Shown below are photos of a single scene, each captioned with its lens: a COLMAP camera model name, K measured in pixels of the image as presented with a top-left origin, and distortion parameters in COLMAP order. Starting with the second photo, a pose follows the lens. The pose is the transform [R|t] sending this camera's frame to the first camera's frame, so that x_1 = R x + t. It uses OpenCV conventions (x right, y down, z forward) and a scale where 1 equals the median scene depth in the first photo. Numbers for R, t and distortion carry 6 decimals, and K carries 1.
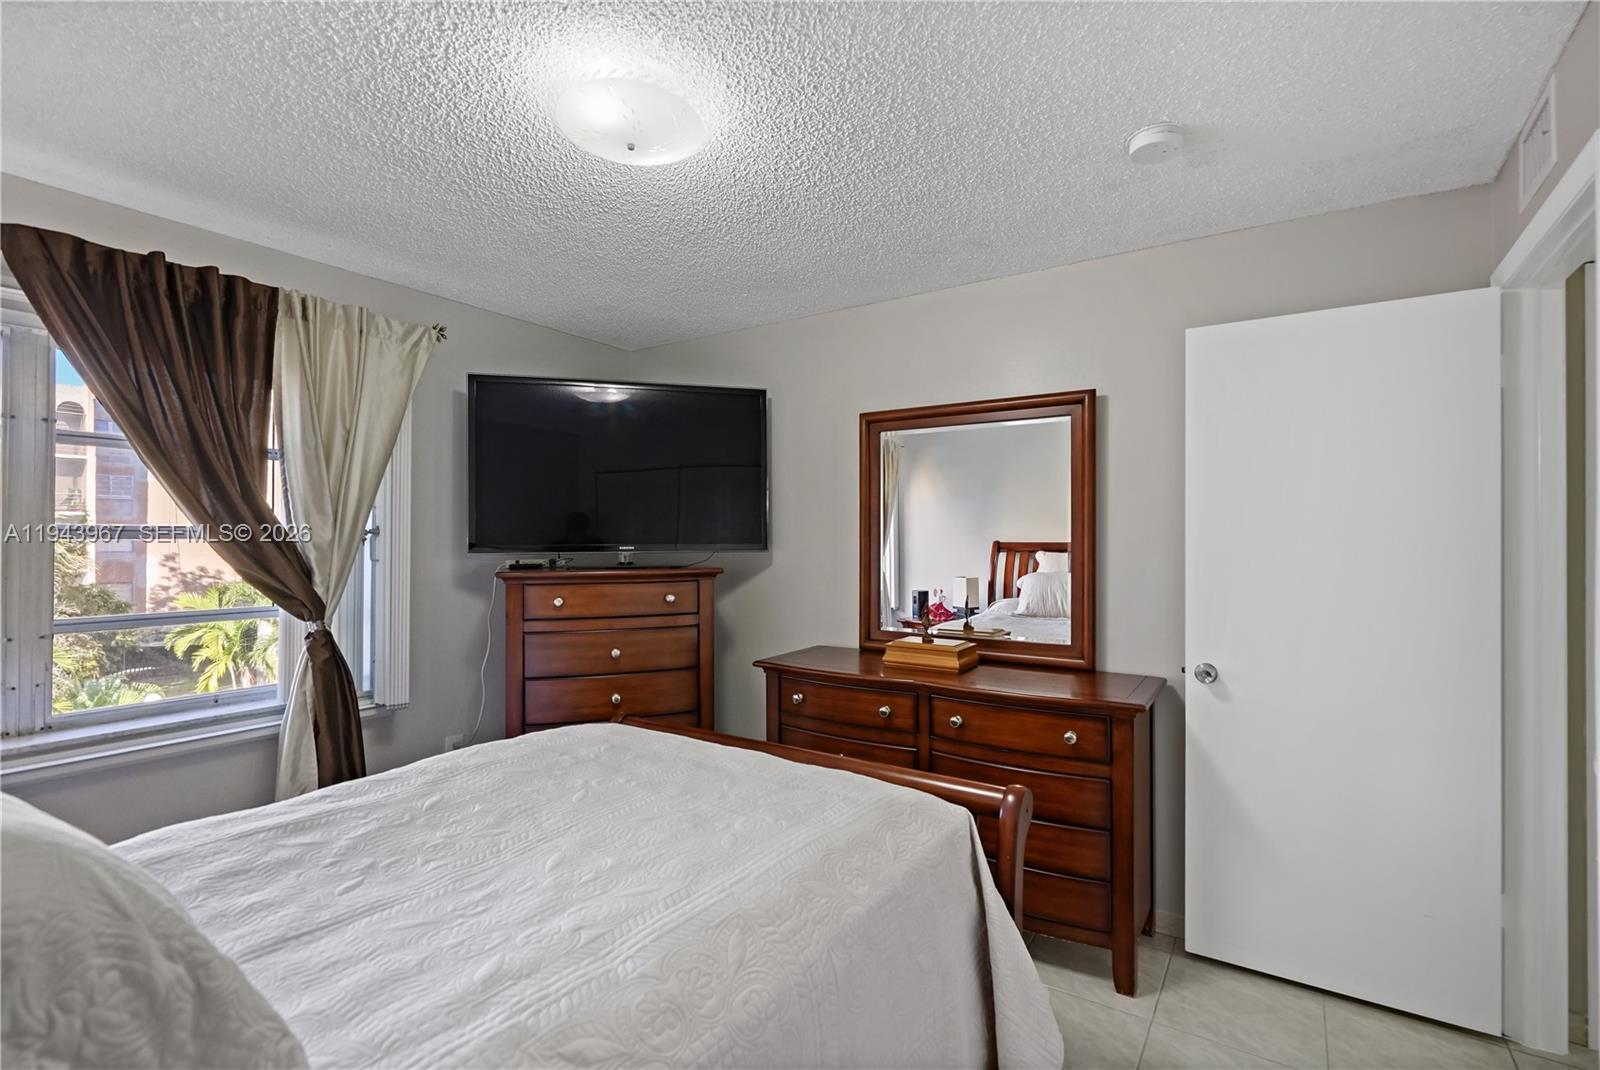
lens RADIAL K [[732.5, 0, 796.1], [0, 732.5, 538.4], [0, 0, 1]] dist [-0.004931, 0.000331]
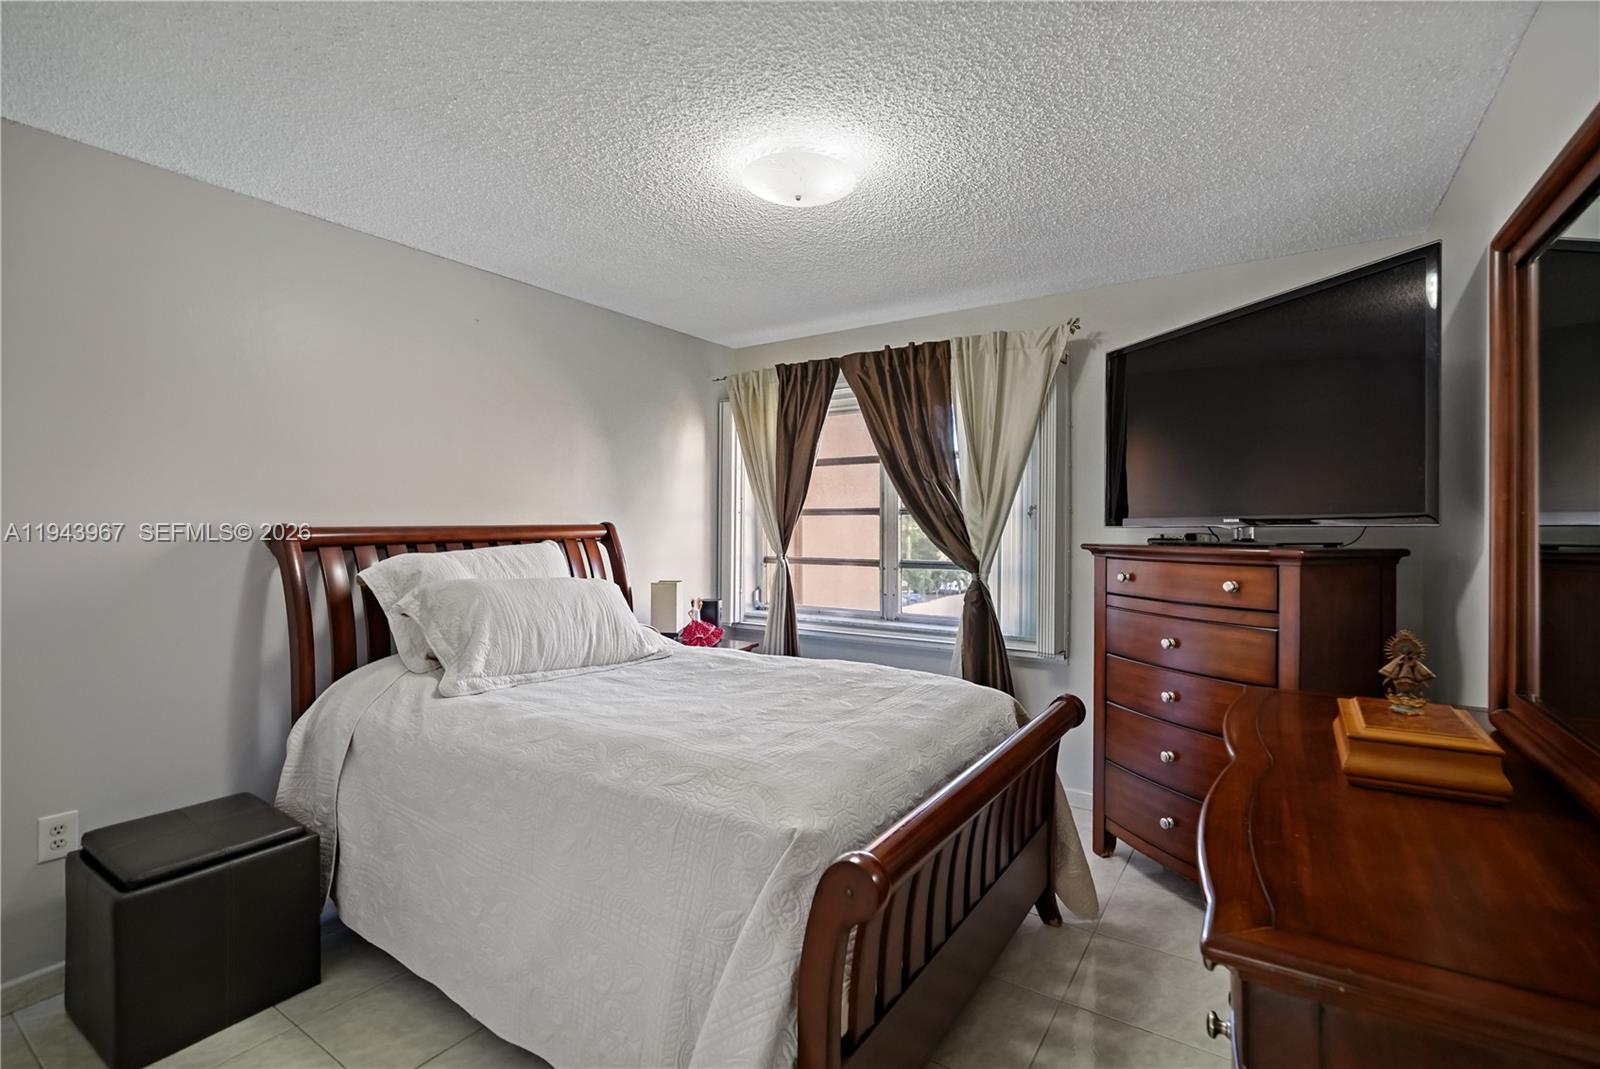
lens RADIAL K [[732.5, 0, 798.6], [0, 732.5, 522.1], [0, 0, 1]] dist [-0.004931, 0.000331]
pose [[-0.007329, -0.005723, -0.999957, 0.700955], [0.002636, 0.999980, -0.005743, 0.022869], [0.999970, -0.002678, -0.007314, 0.679166]]
